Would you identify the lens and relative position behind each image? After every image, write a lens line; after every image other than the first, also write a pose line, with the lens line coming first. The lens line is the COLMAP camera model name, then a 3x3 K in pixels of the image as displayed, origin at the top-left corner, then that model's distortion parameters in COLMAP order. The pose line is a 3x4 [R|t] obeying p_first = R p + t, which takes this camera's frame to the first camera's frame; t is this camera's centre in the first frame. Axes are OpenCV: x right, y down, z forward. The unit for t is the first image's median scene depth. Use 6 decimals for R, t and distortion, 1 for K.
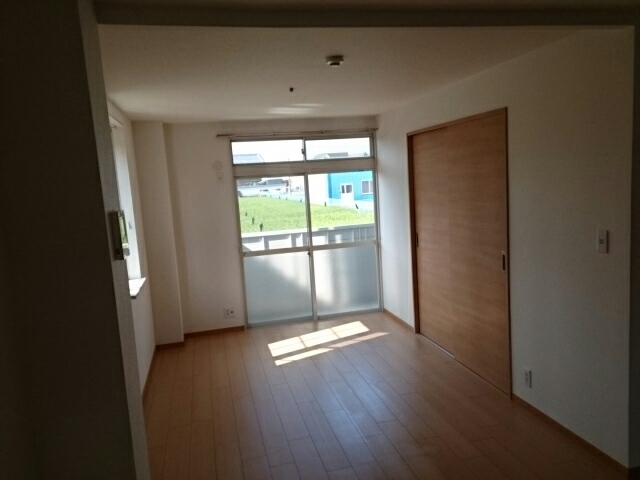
lens RADIAL K [[497.5, 0, 326.0], [0, 497.5, 239.7], [0, 0, 1]] dist [0.045635, -0.027750]
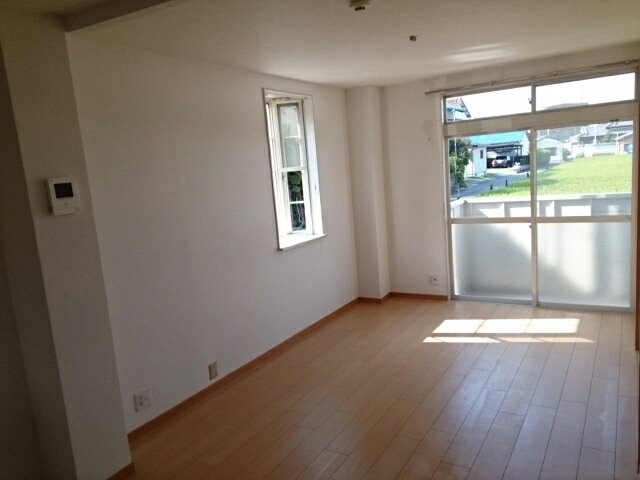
lens RADIAL K [[497.5, 0, 324.7], [0, 497.5, 240.3], [0, 0, 1]] dist [0.045635, -0.027750]
pose [[0.711827, 0.111083, -0.693515, 0.312685], [-0.046347, 0.992691, 0.111432, -0.026644], [0.700824, -0.047178, 0.711772, 0.167270]]
